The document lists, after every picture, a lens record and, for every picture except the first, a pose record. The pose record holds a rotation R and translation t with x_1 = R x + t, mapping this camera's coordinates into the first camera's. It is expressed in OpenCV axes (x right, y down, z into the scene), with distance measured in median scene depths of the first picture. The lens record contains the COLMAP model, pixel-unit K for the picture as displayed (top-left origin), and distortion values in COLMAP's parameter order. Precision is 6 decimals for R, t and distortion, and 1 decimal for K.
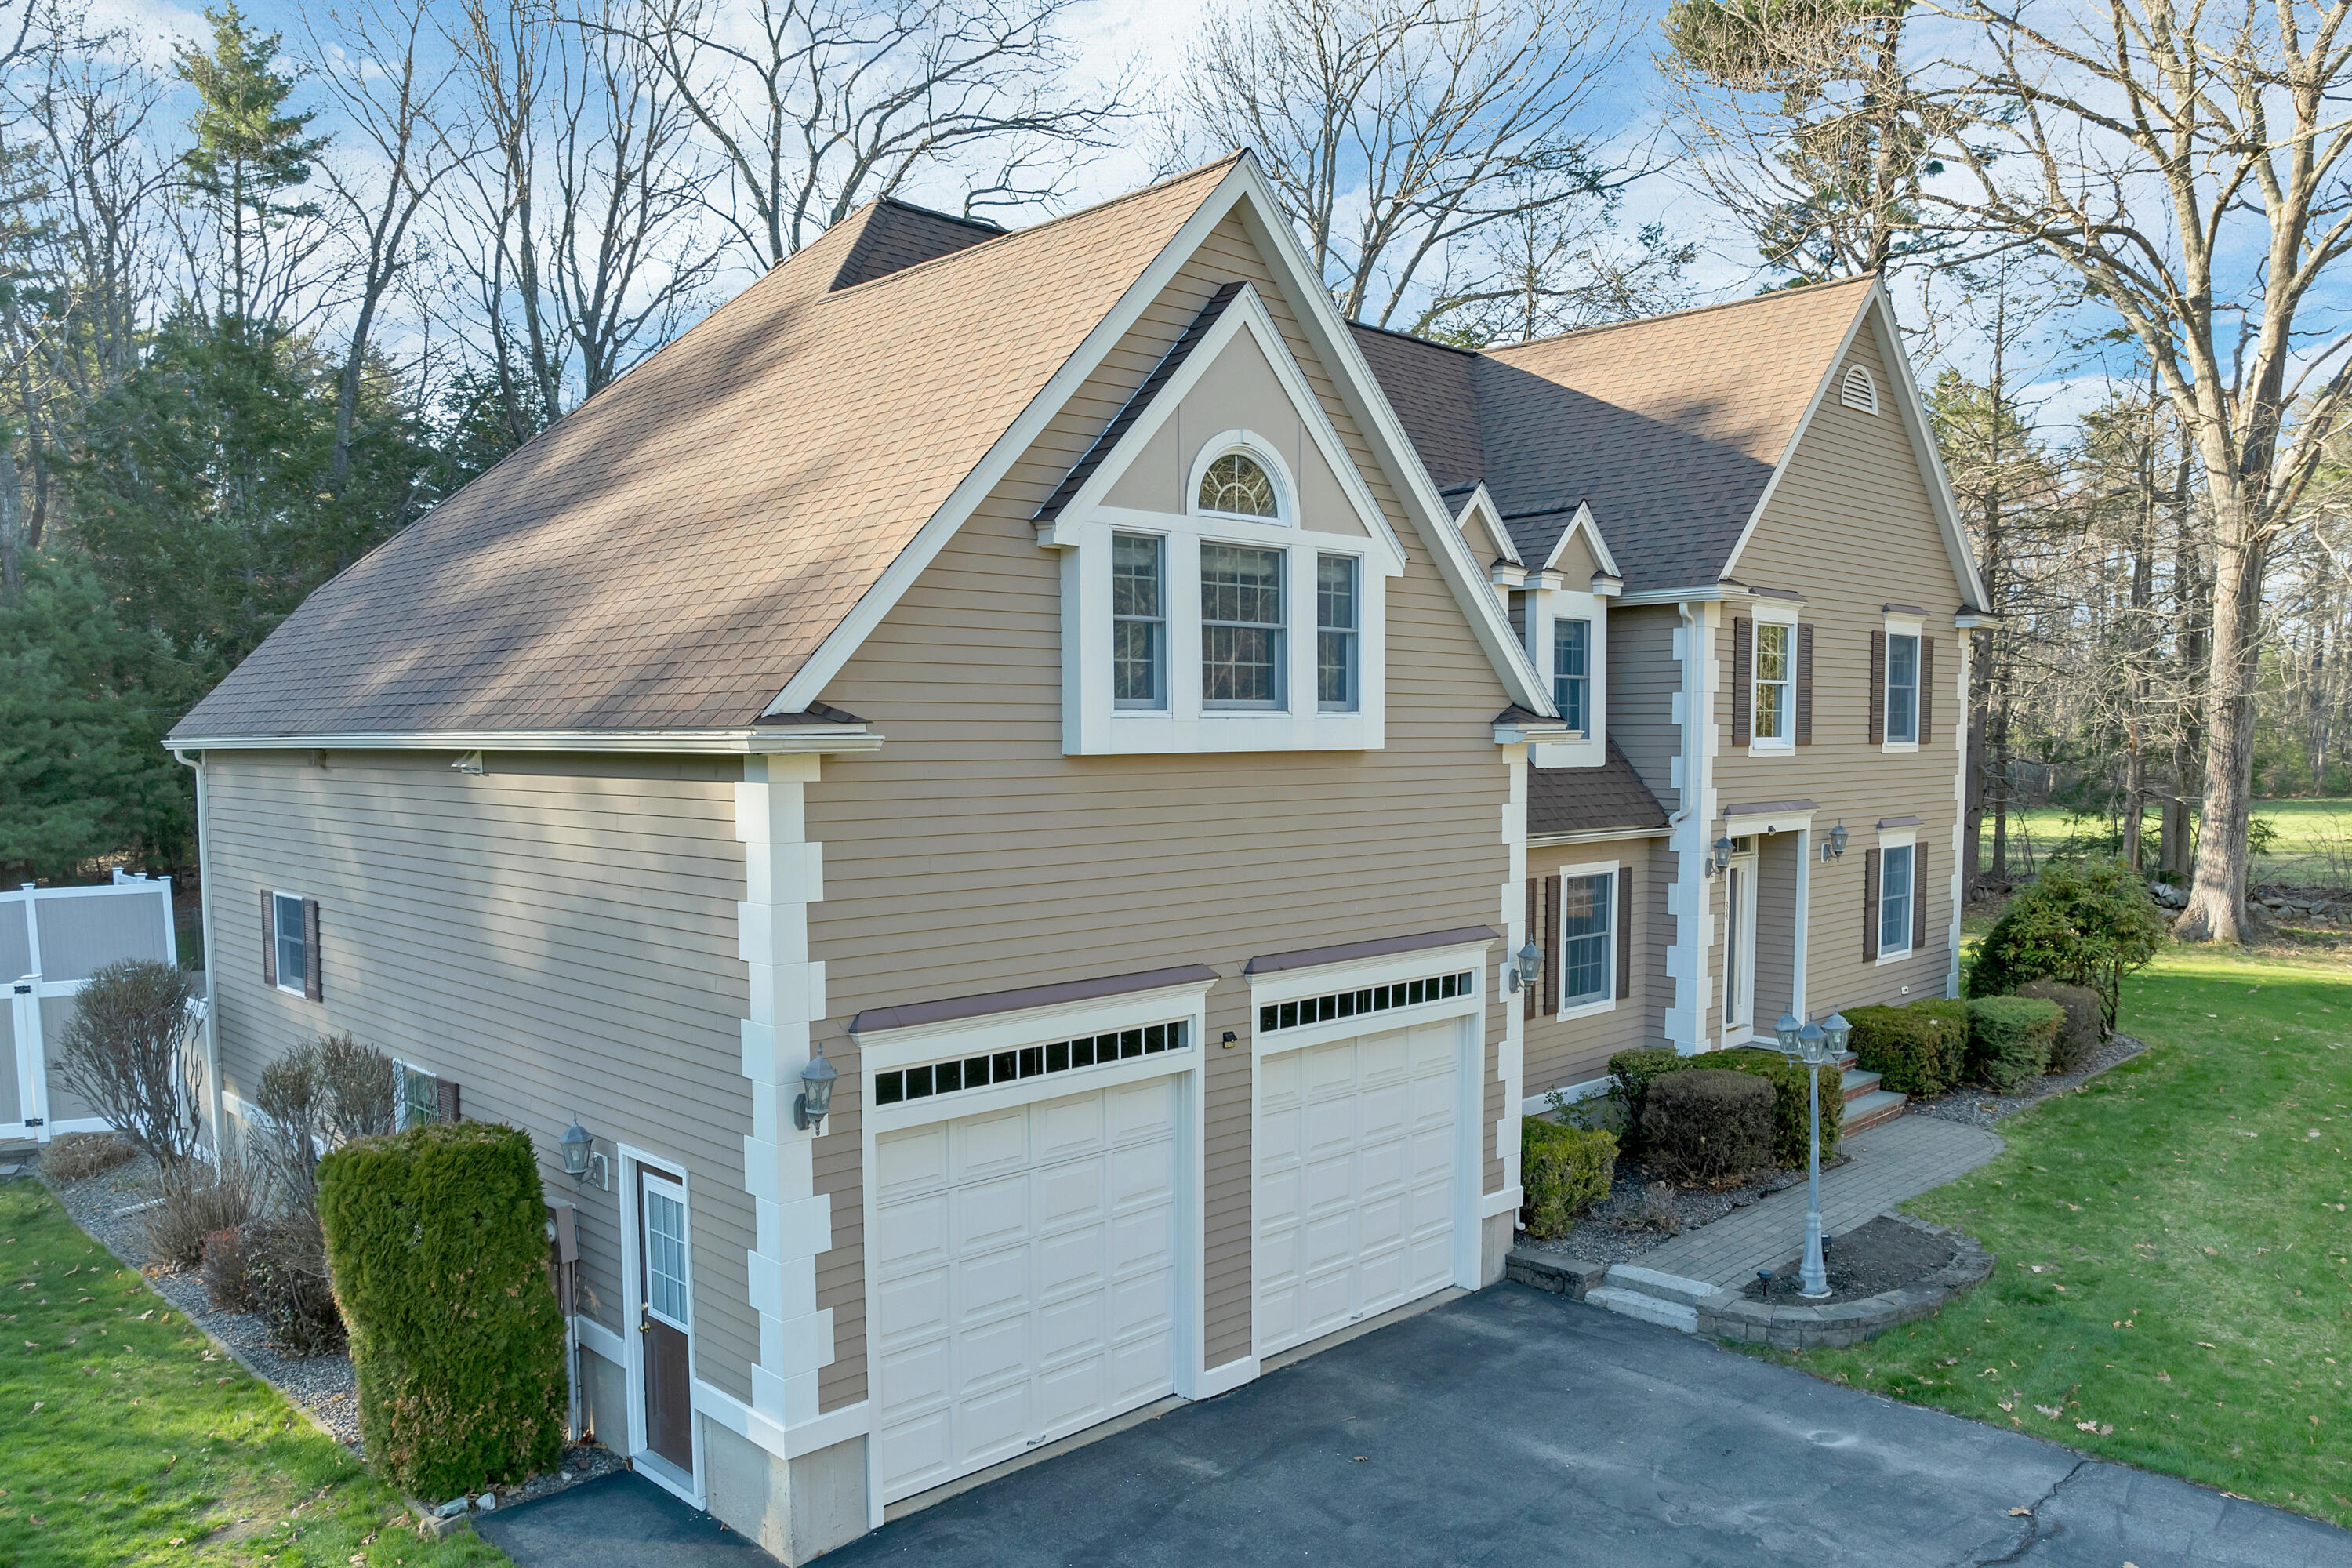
lens RADIAL K [[1700.7, 0, 1286.4], [0, 1700.7, 853.4], [0, 0, 1]] dist [-0.030117, -0.001976]
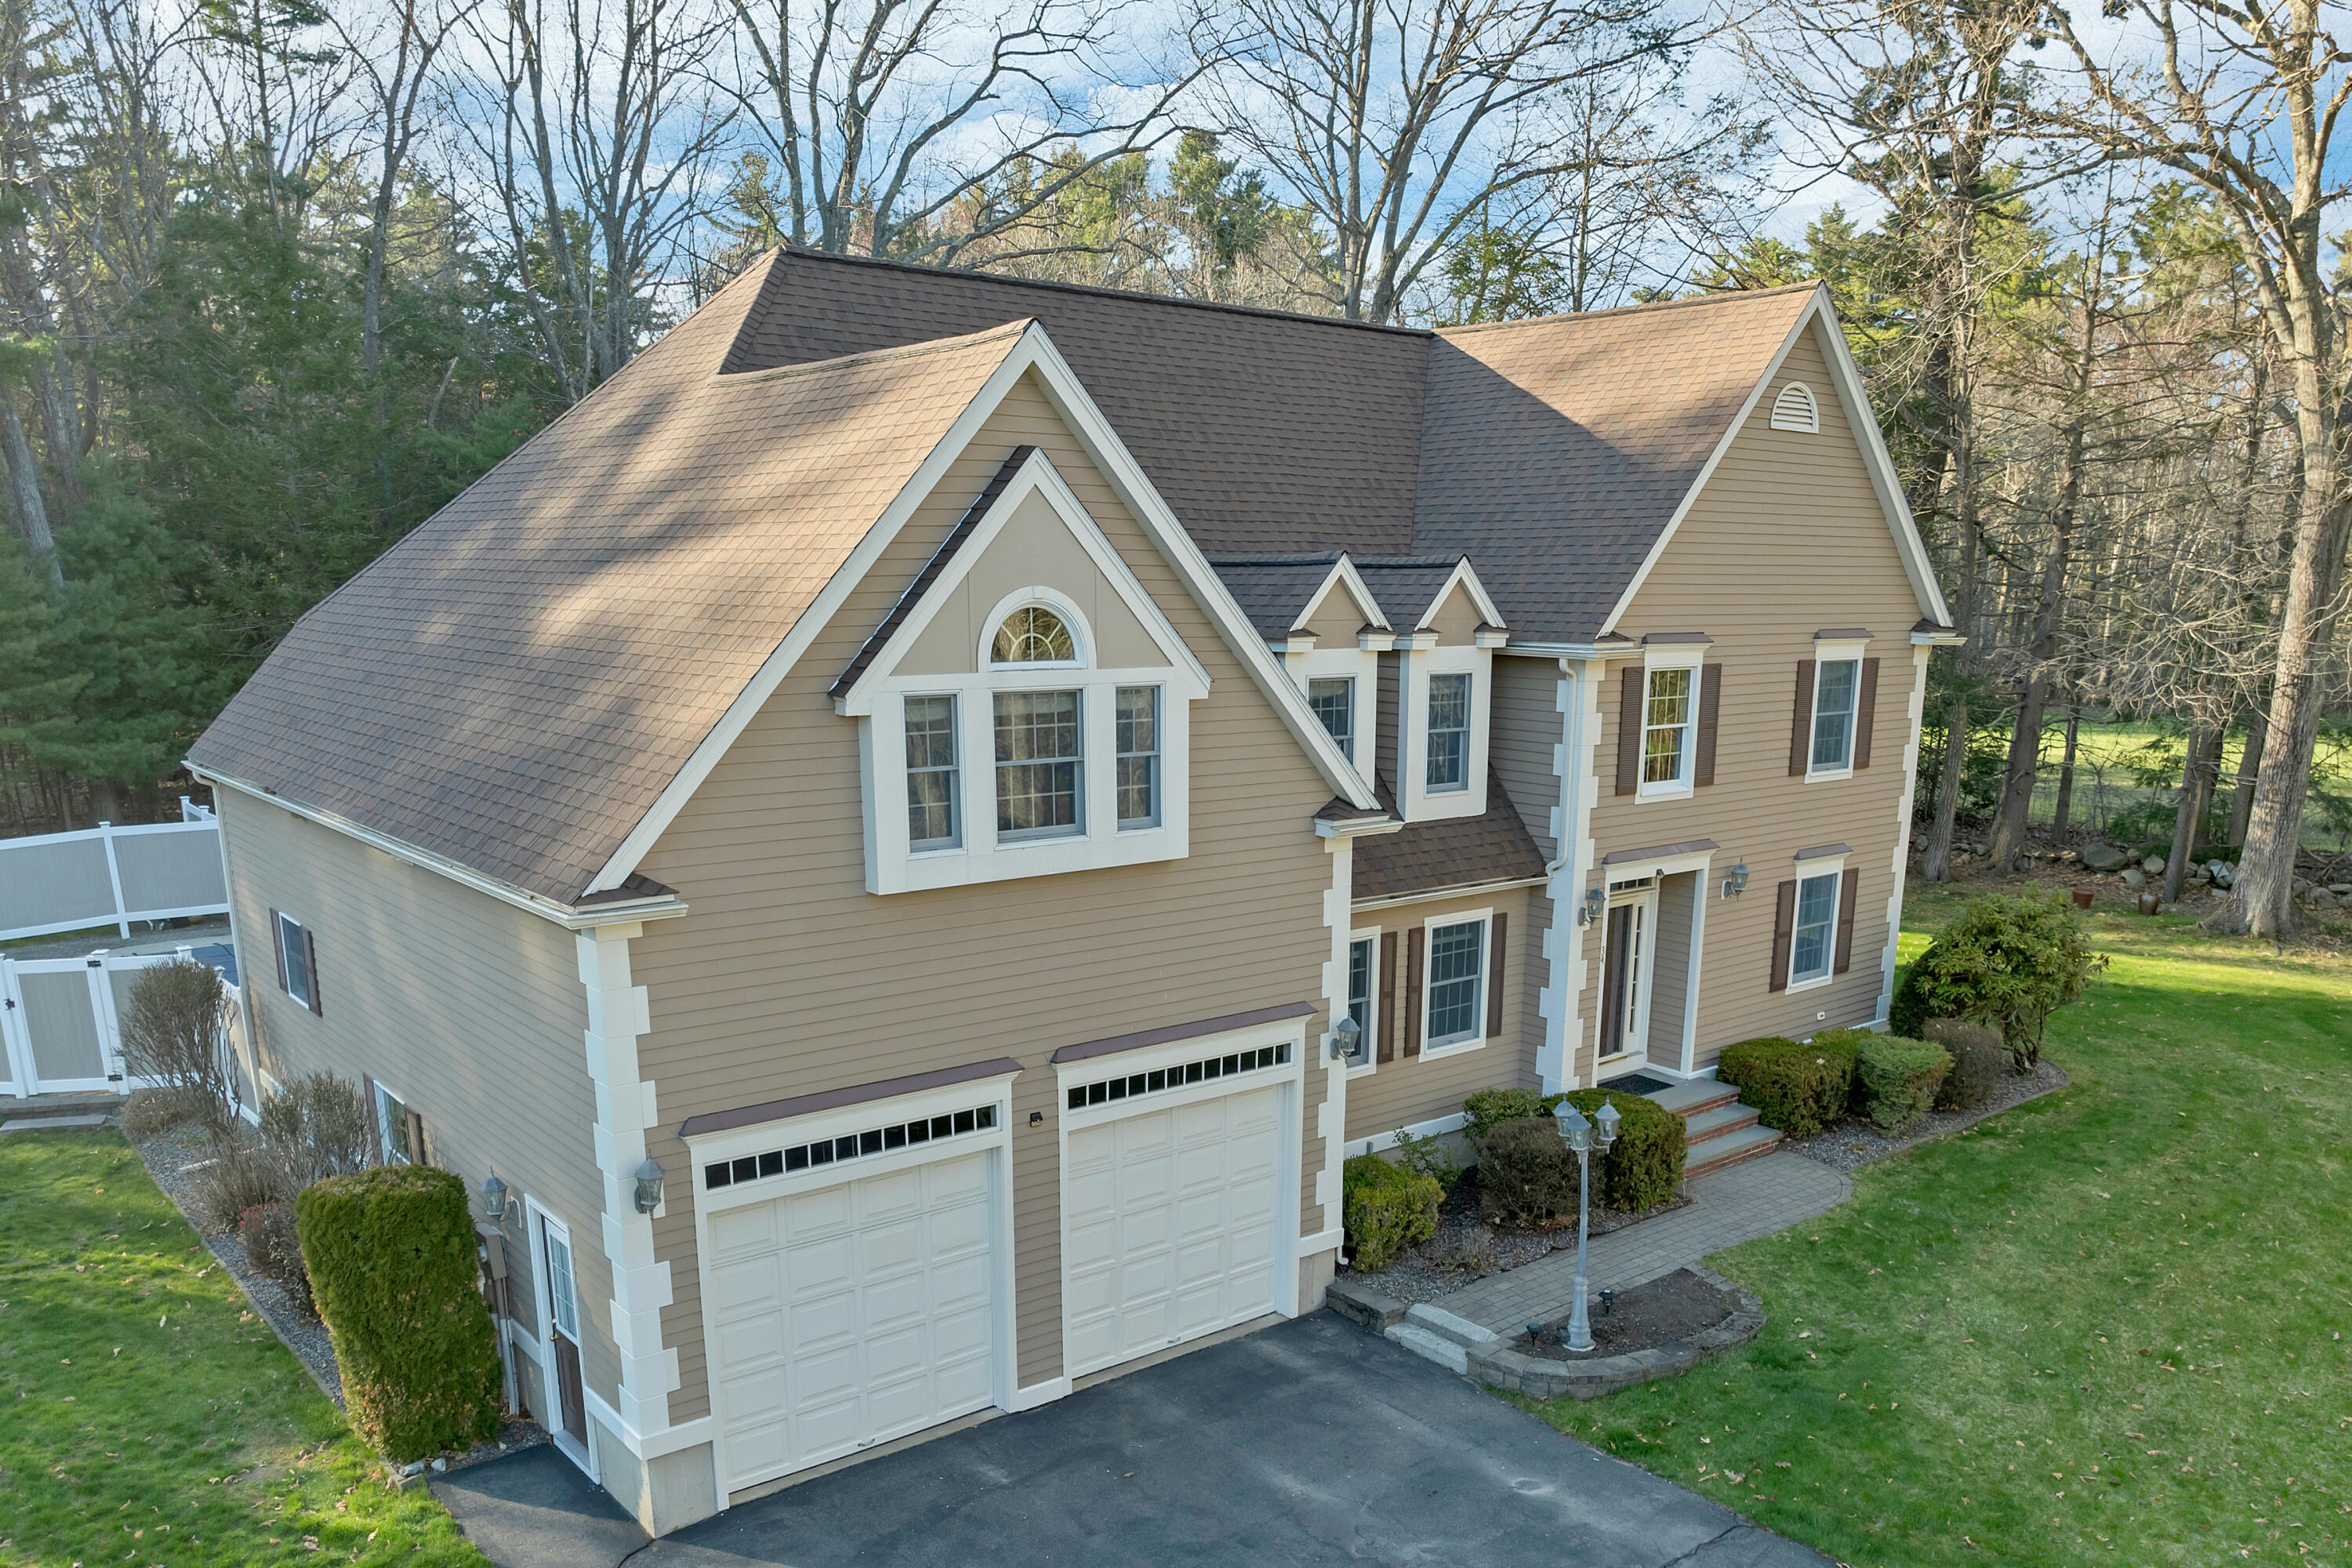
lens RADIAL K [[1806.1, 0, 1160.6], [0, 1806.1, 1071.7], [0, 0, 1]] dist [-0.040409, -0.005874]
pose [[0.991674, 0.039633, -0.122526, 0.184387], [-0.015268, 0.980938, 0.193722, -0.148448], [0.127868, -0.190239, 0.973375, -0.160446]]
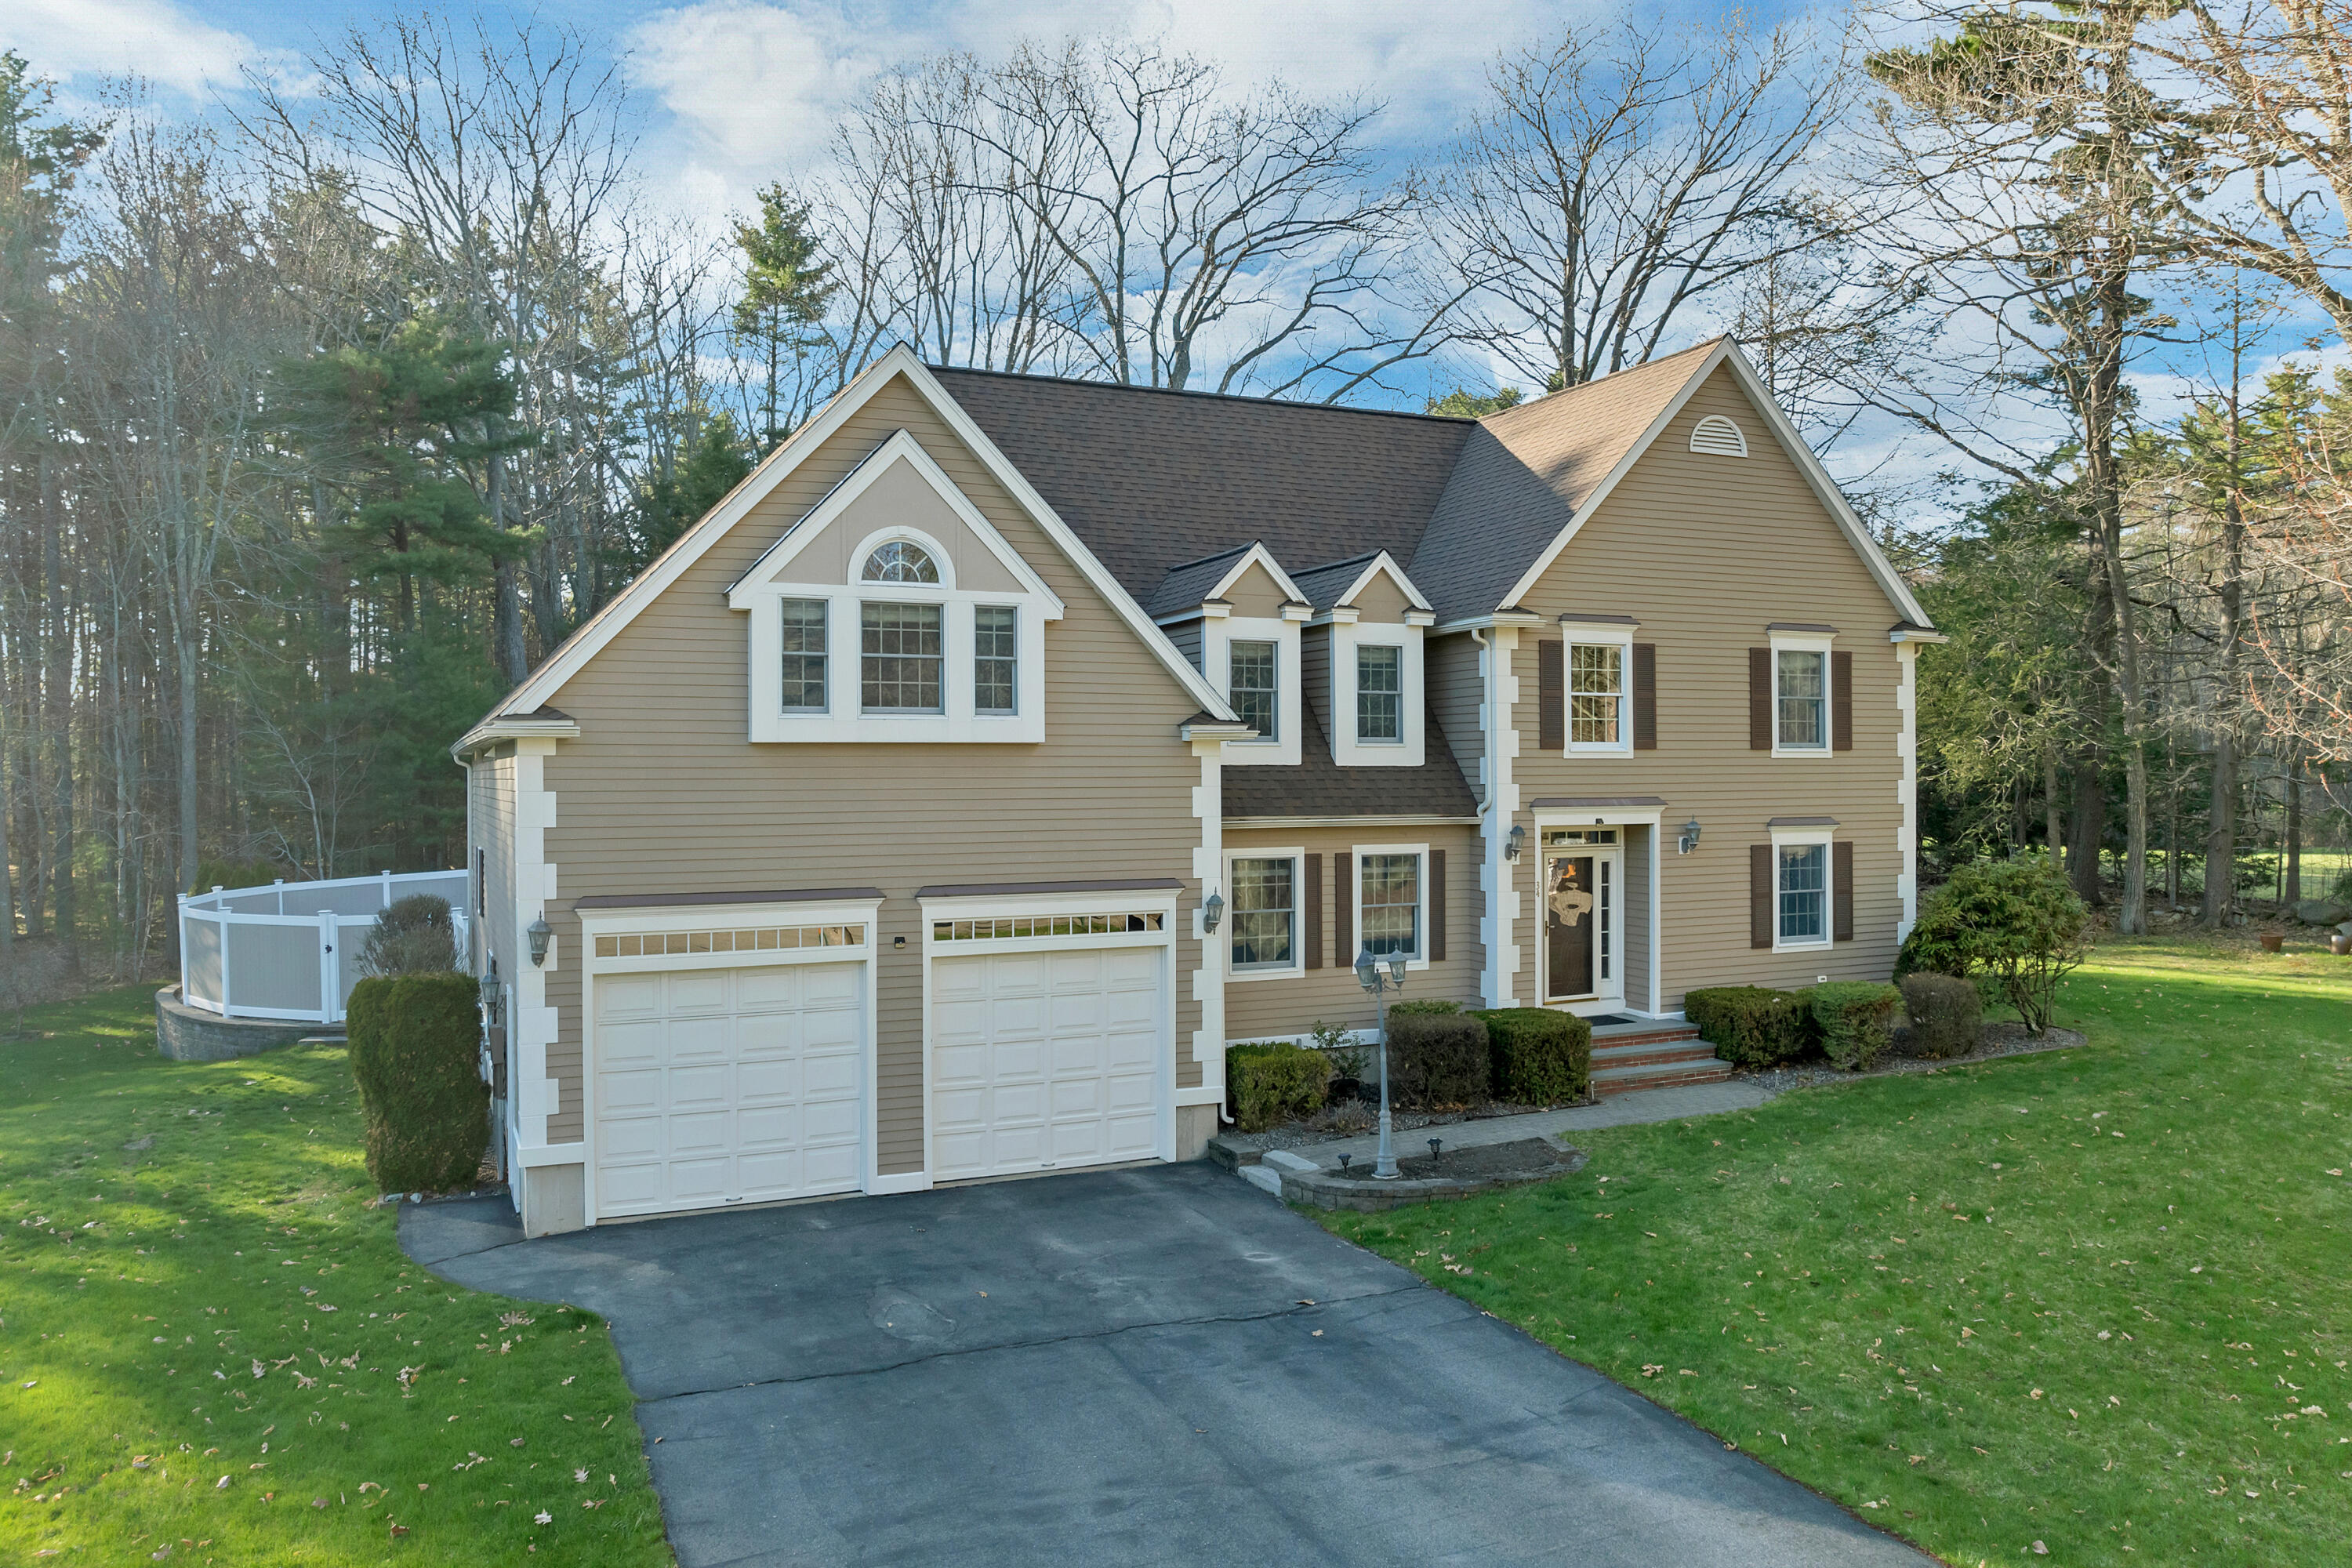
lens RADIAL K [[1744.5, 0, 1297.8], [0, 1744.5, 768.7], [0, 0, 1]] dist [-0.015109, -0.005278]
pose [[0.940942, -0.004063, -0.338543, 0.723742], [-0.021091, 0.997283, -0.070587, 0.055487], [0.337910, 0.073558, 0.938300, -0.261350]]
